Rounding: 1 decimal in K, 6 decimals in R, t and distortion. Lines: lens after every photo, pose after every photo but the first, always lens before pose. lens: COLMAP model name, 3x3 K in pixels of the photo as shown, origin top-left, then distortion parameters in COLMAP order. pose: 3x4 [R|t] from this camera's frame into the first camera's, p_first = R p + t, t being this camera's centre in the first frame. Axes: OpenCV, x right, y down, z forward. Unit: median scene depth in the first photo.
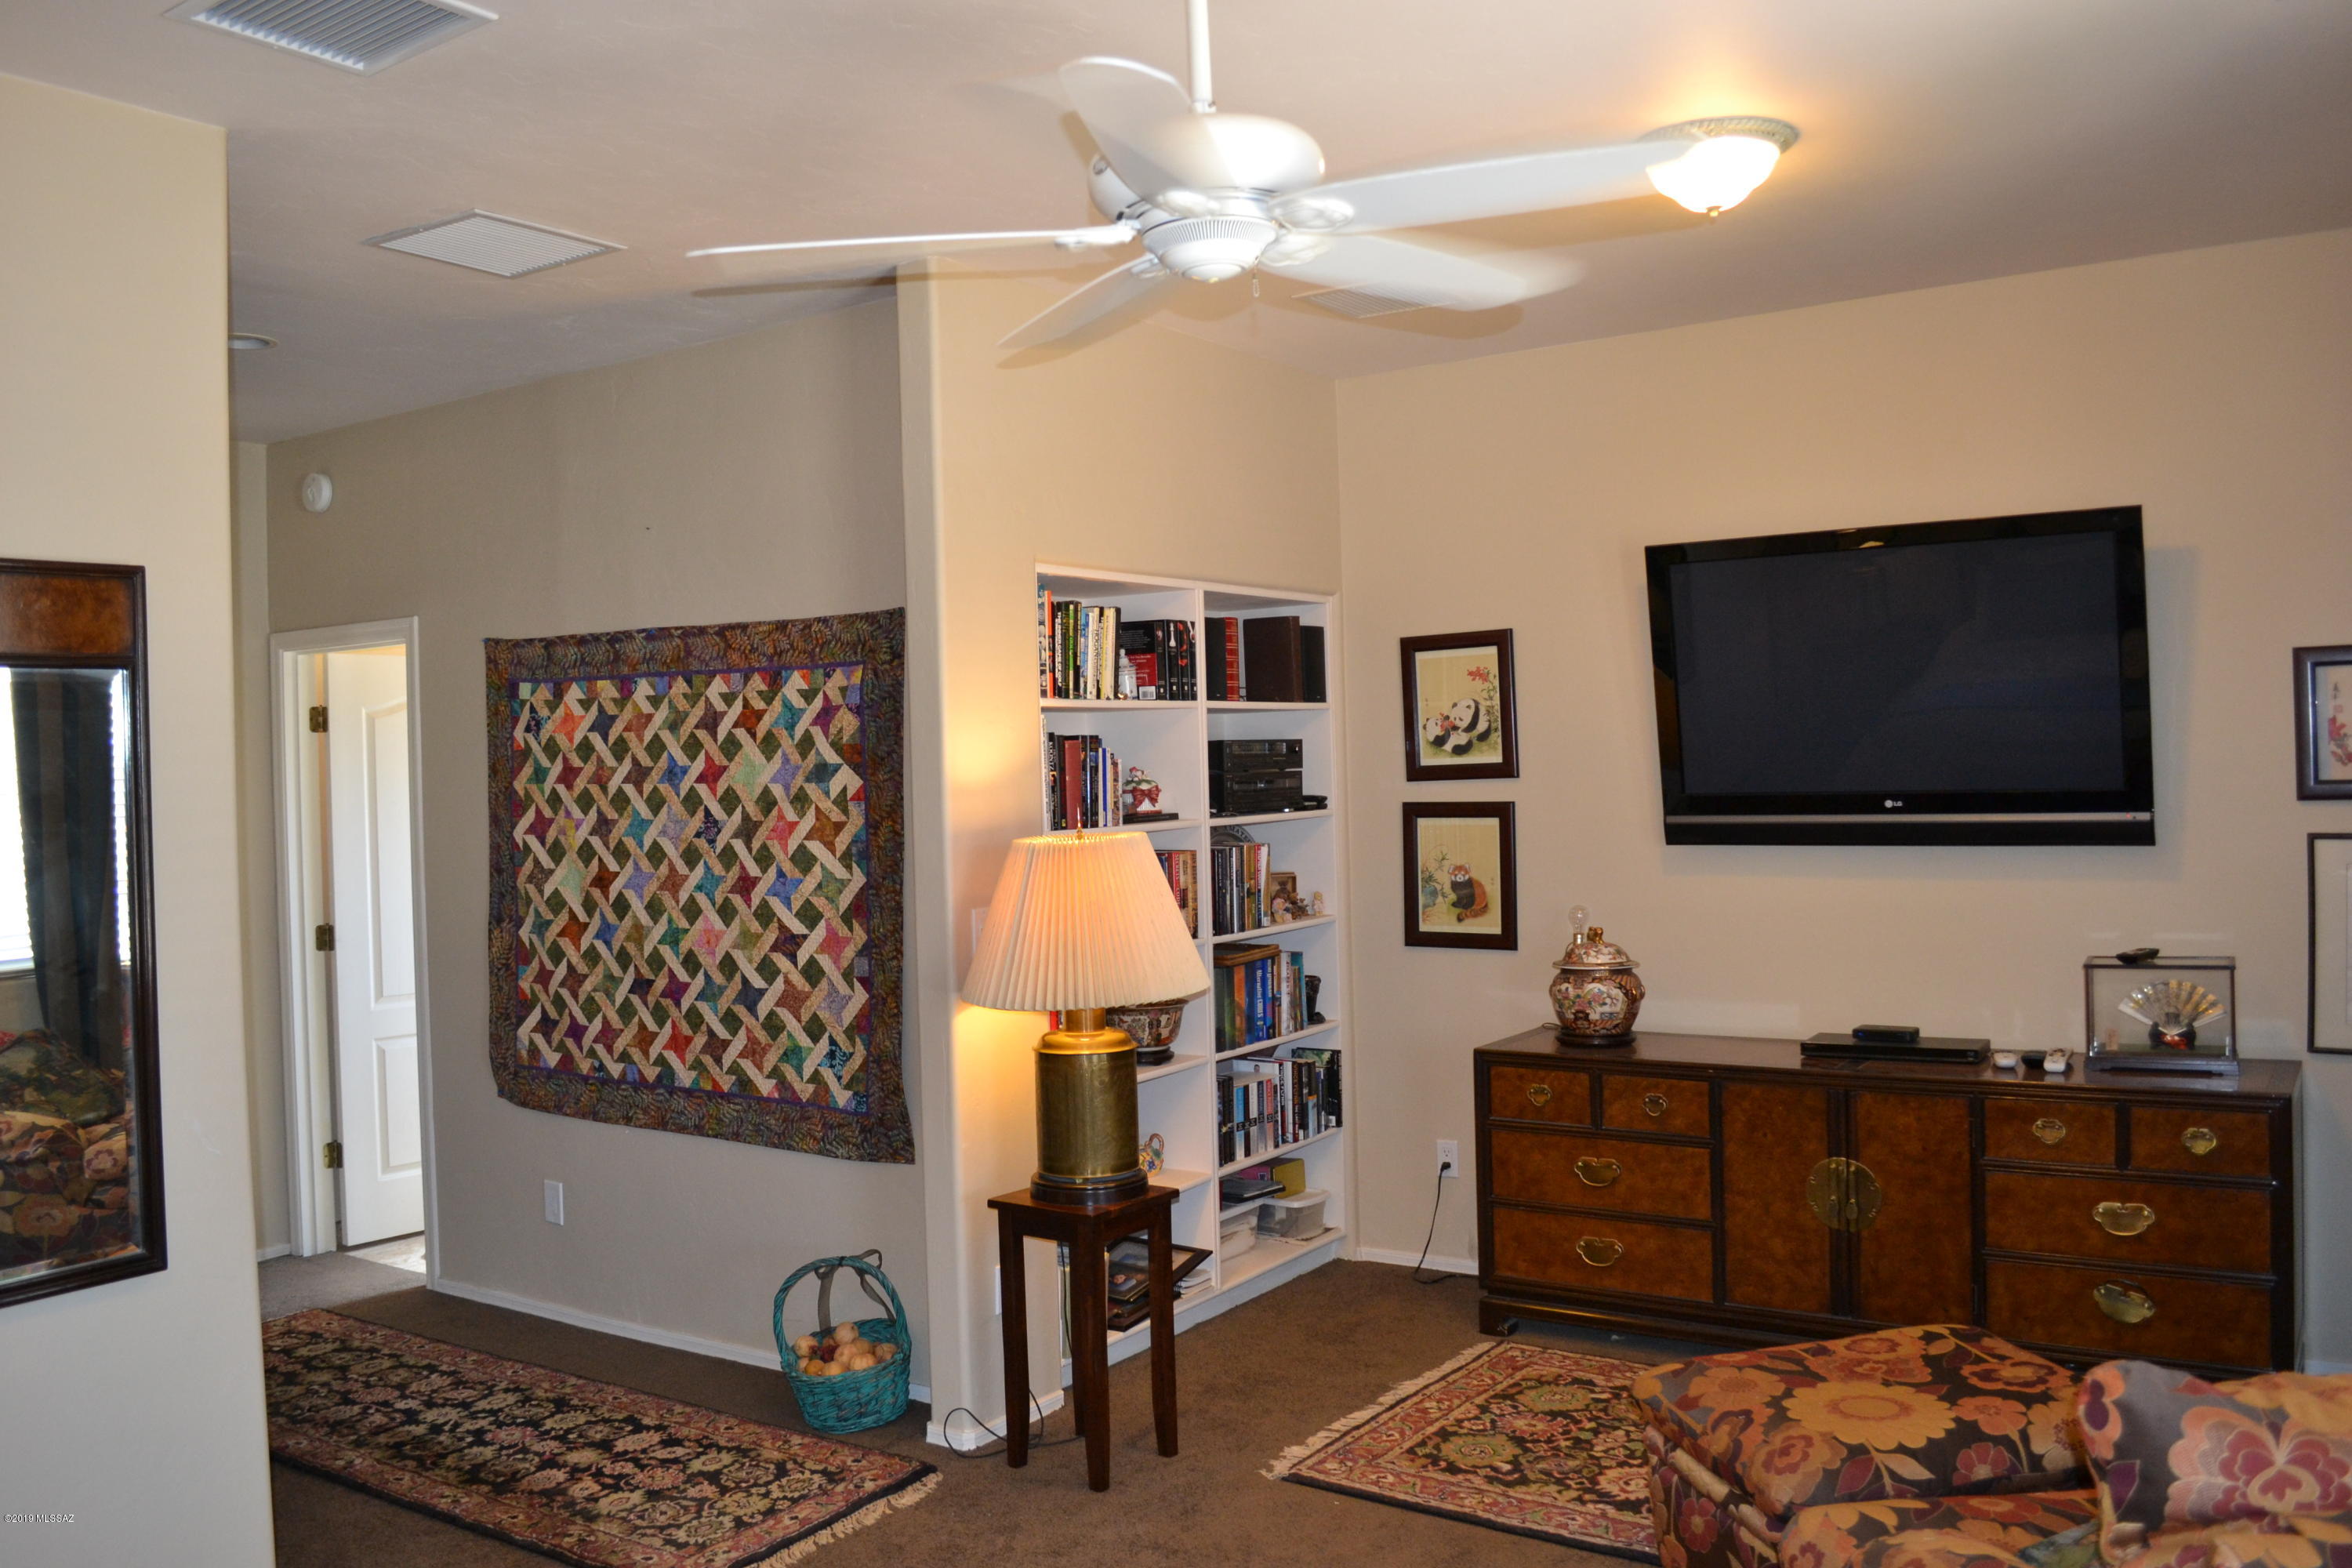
lens RADIAL K [[1876.1, 0, 1168.5], [0, 1876.1, 787.4], [0, 0, 1]] dist [-0.084672, 0.014306]
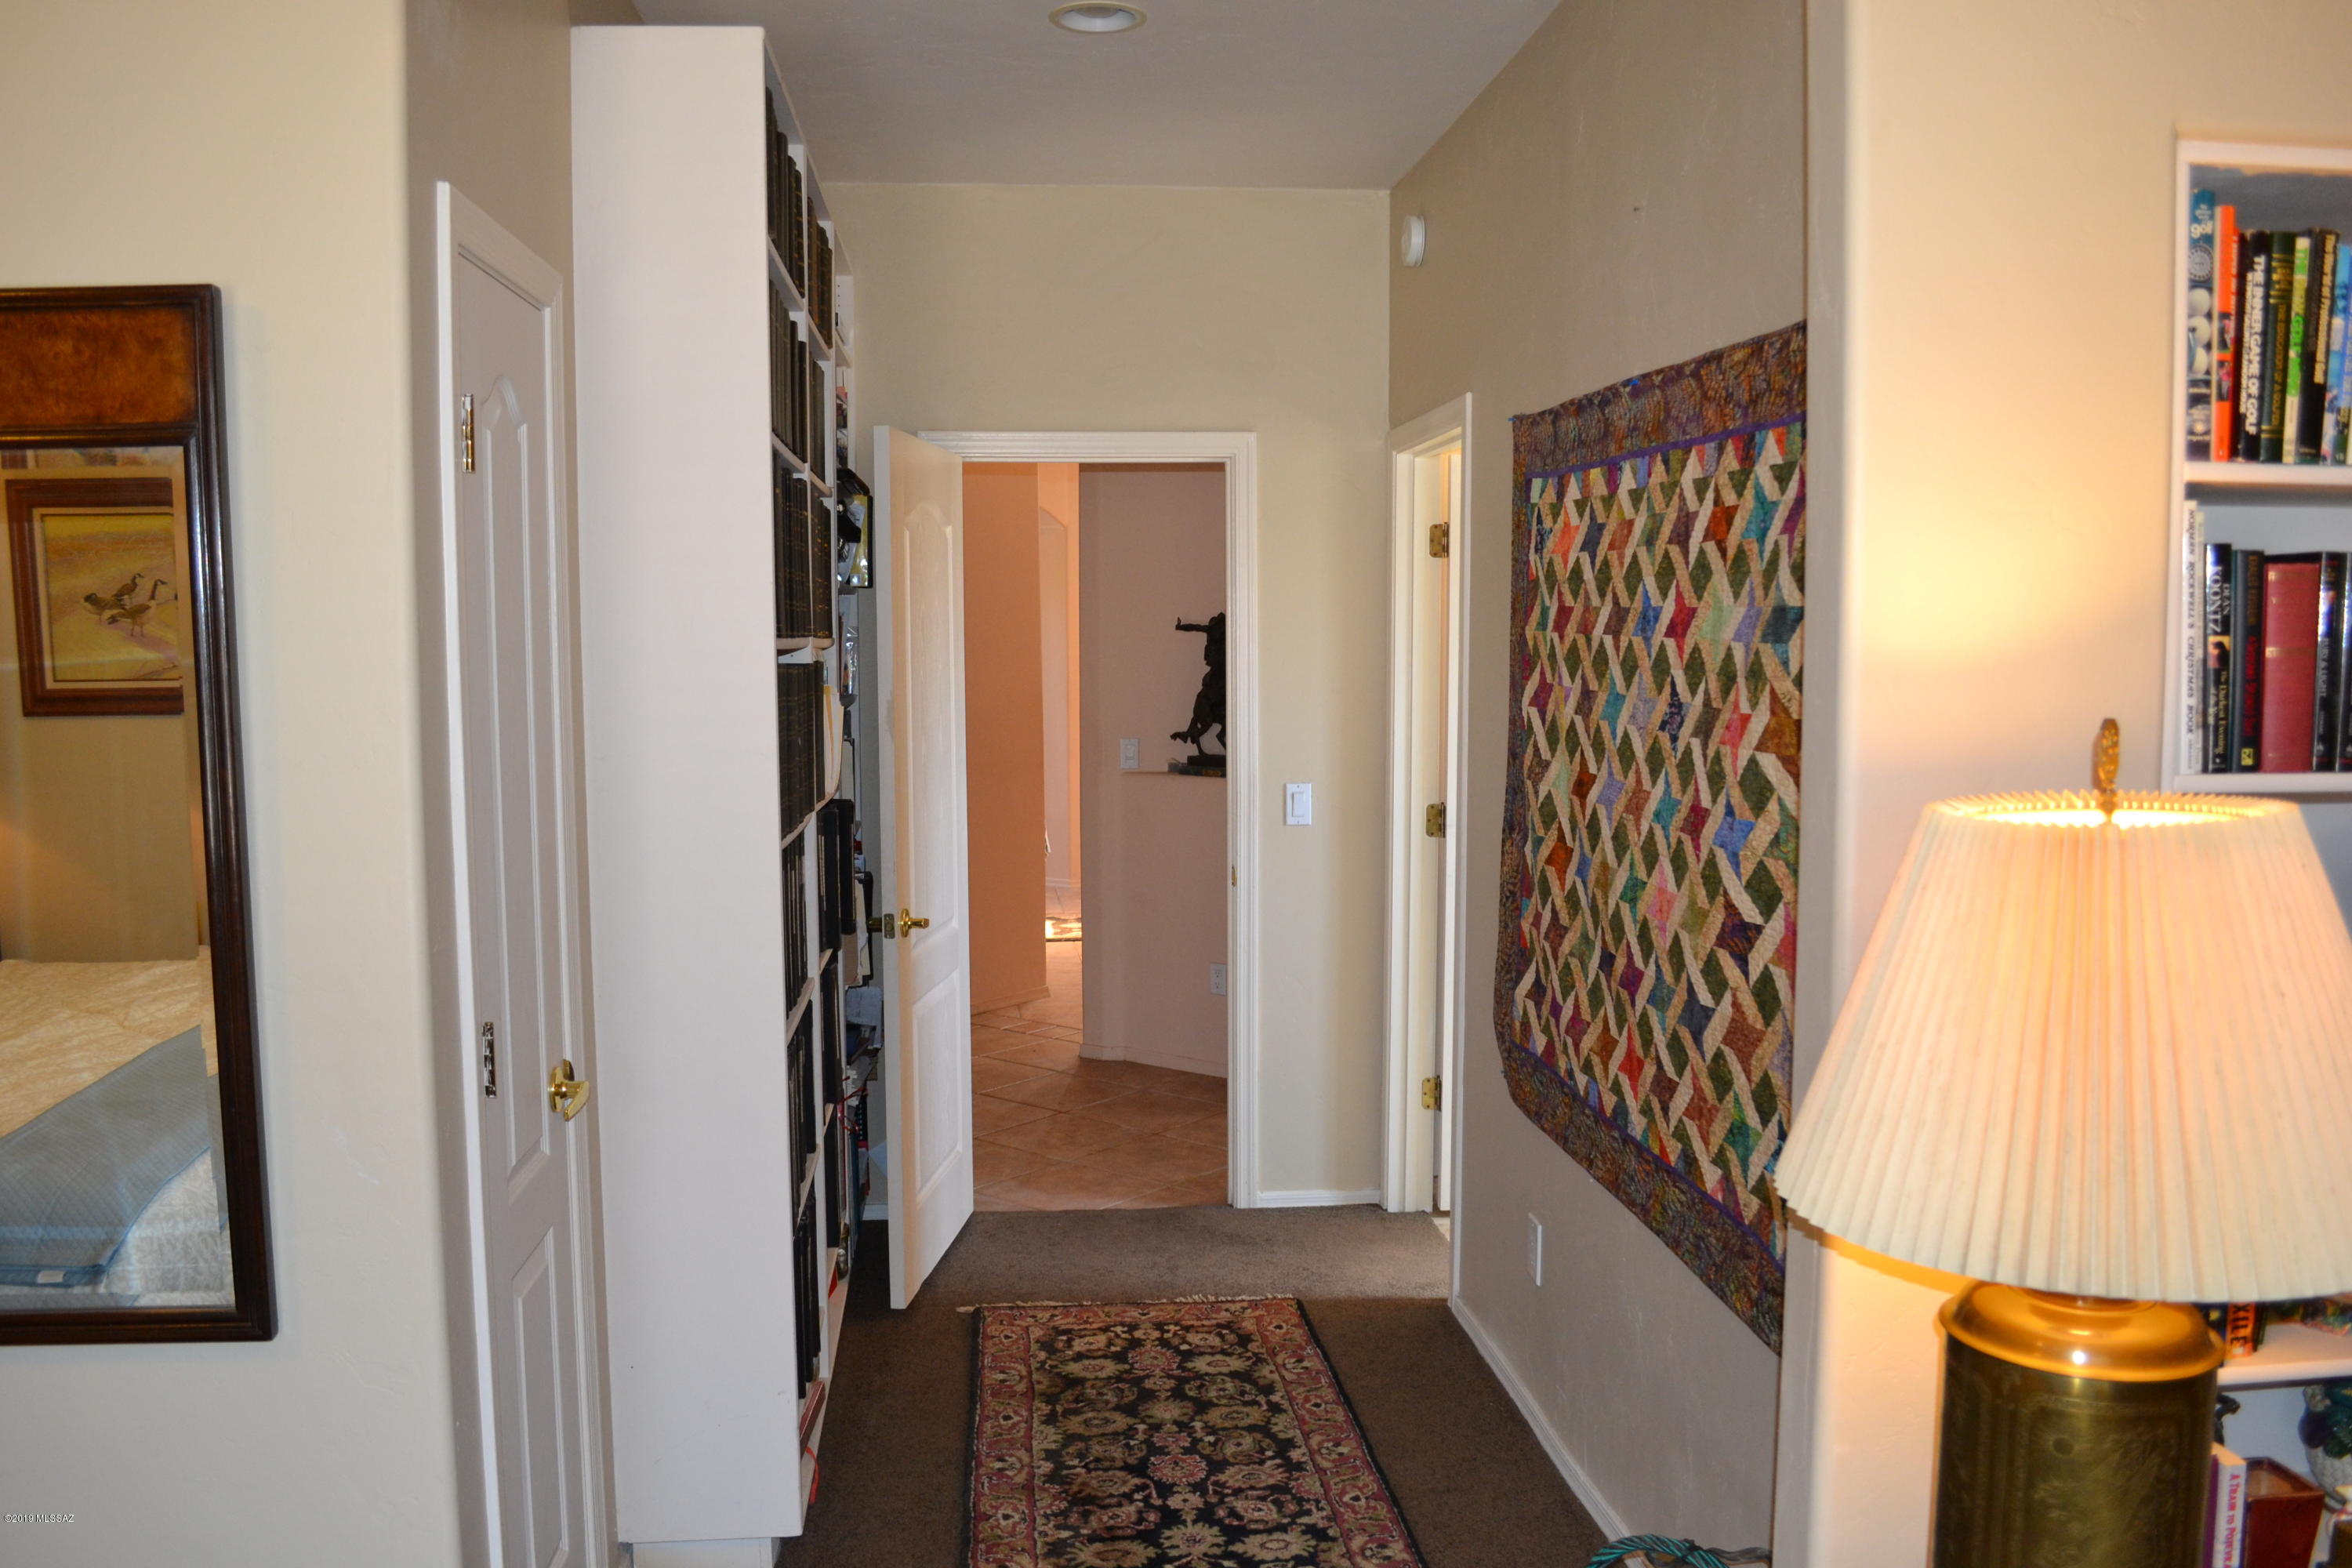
lens RADIAL K [[1876.1, 0, 1166.8], [0, 1876.1, 792.0], [0, 0, 1]] dist [-0.084672, 0.014306]
pose [[0.634243, 0.089831, -0.767898, 0.108110], [-0.021713, 0.994905, 0.098453, -0.008671], [0.772829, -0.045770, 0.632961, 0.548816]]
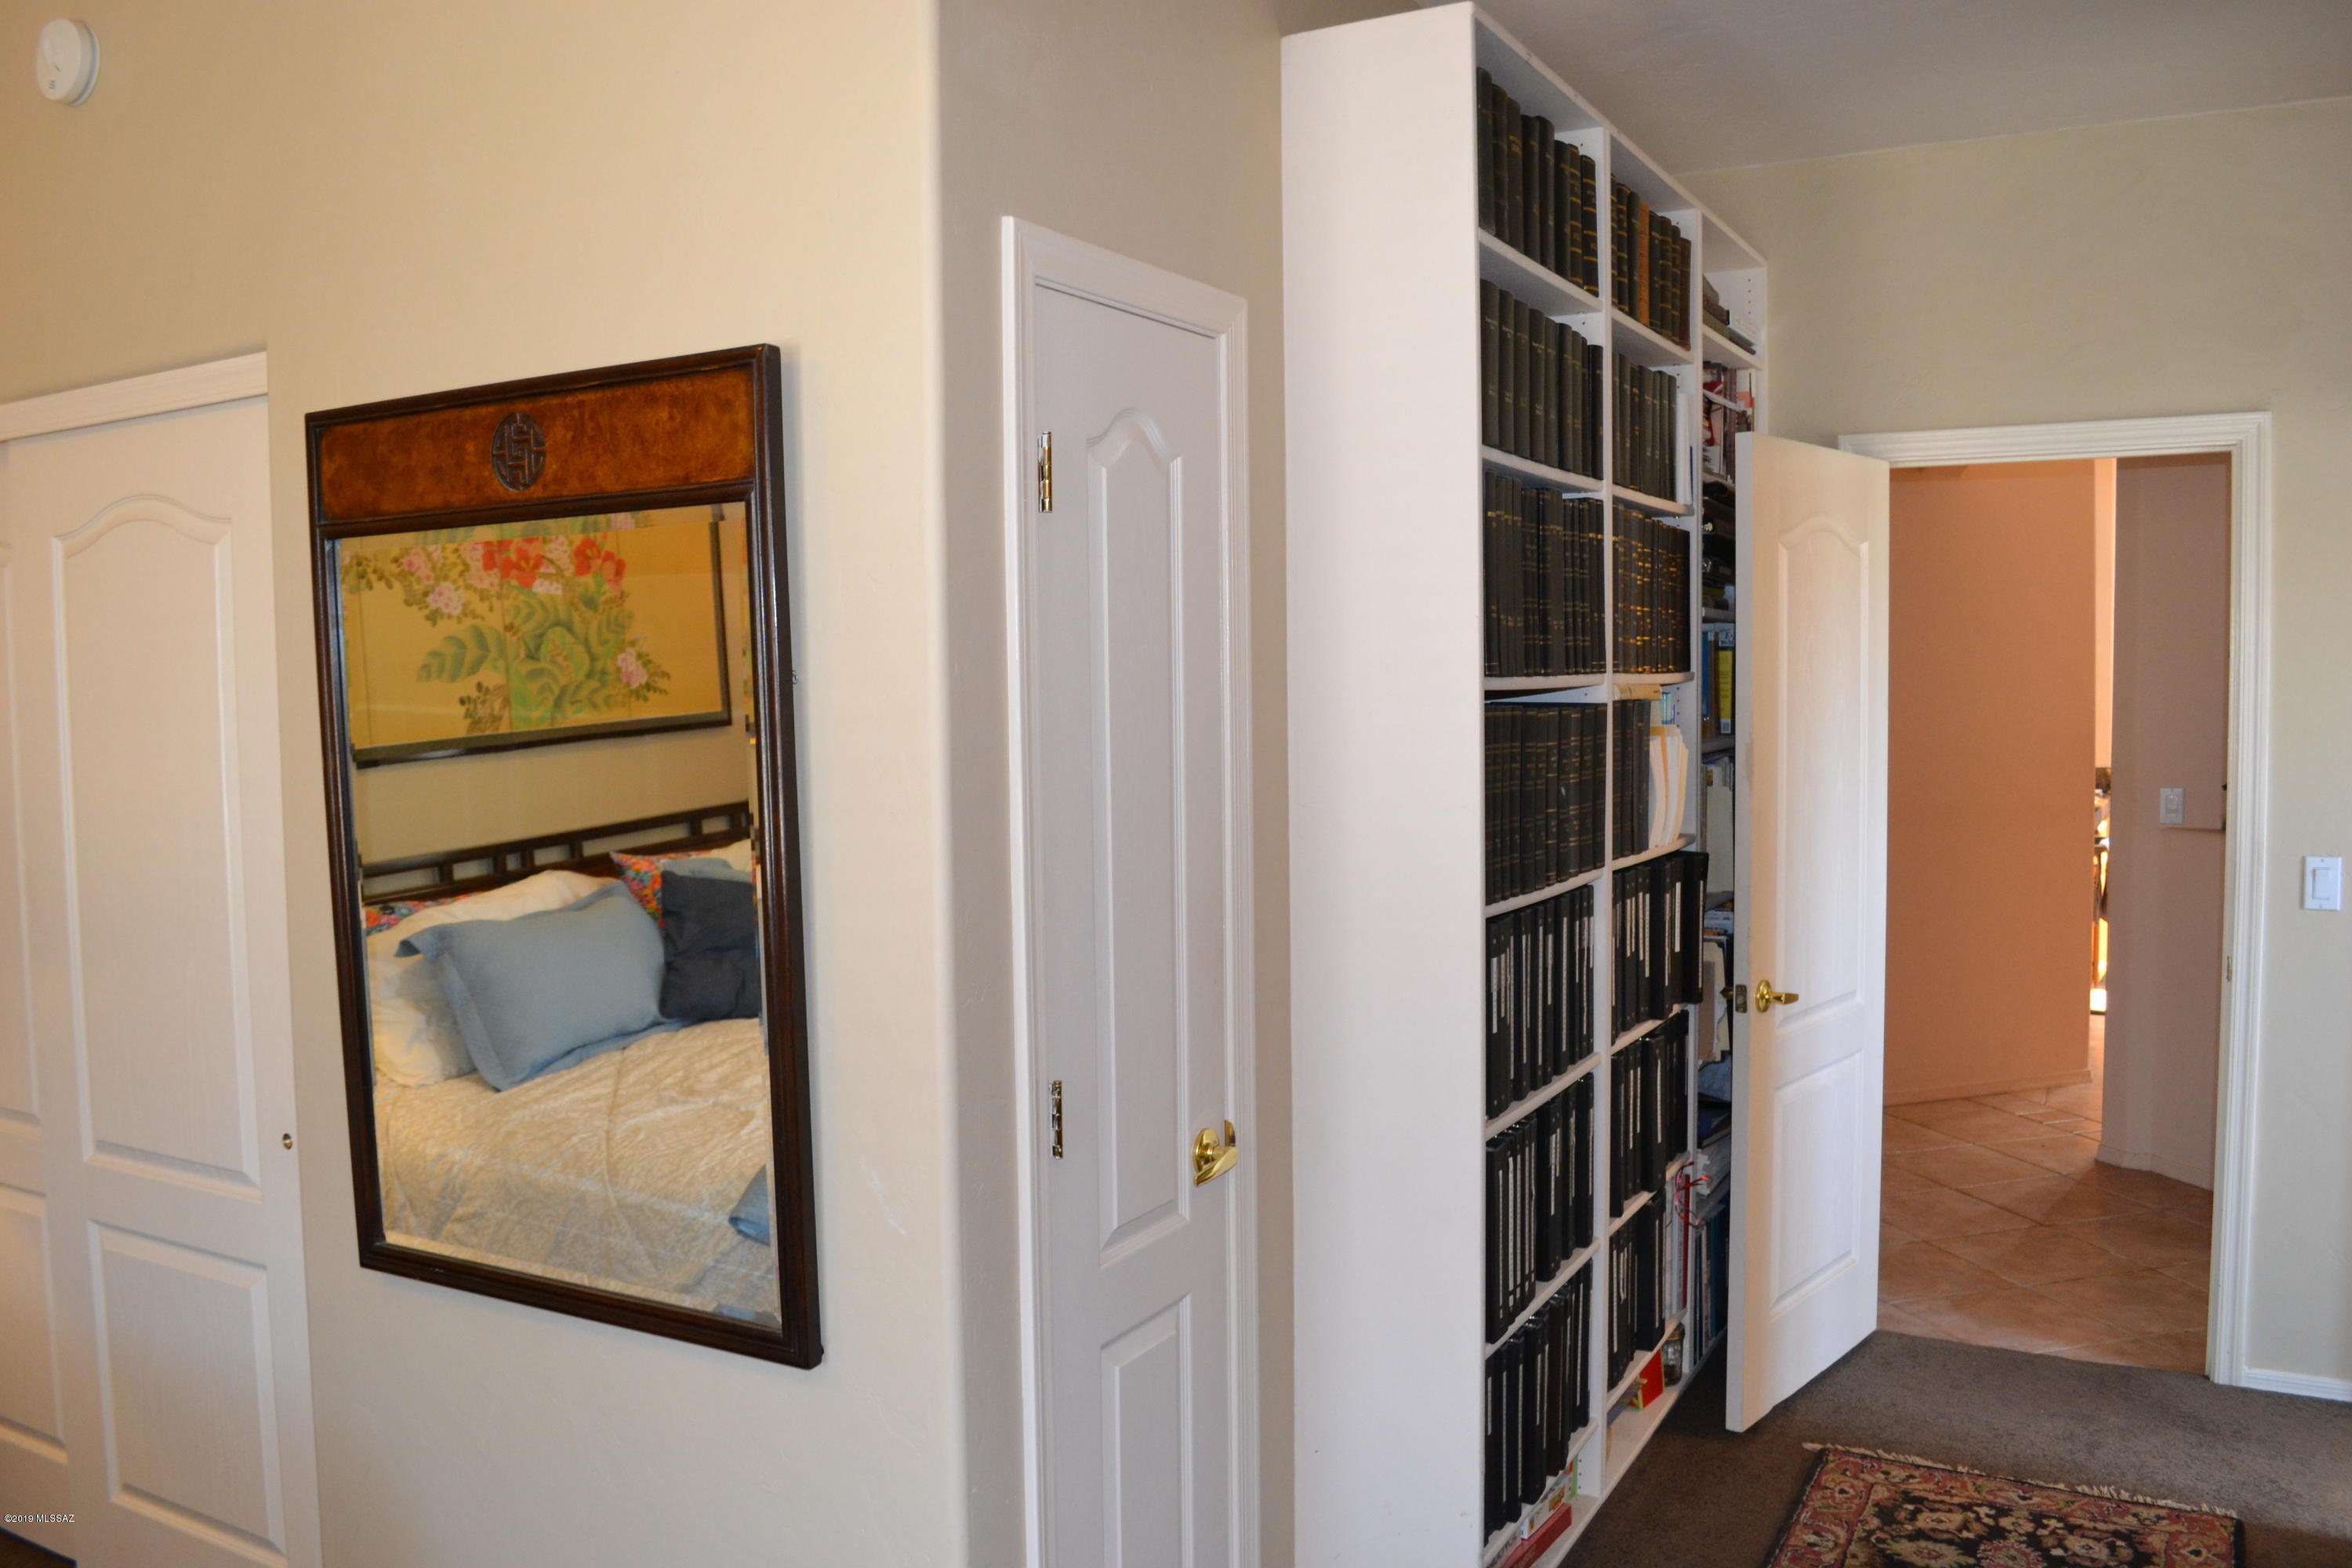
lens RADIAL K [[1876.1, 0, 1166.7], [0, 1876.1, 791.3], [0, 0, 1]] dist [-0.084672, 0.014306]
pose [[0.081302, 0.093811, -0.992265, 0.092805], [-0.001511, 0.995571, 0.094000, -0.014578], [0.996688, -0.006143, 0.081084, 0.708426]]
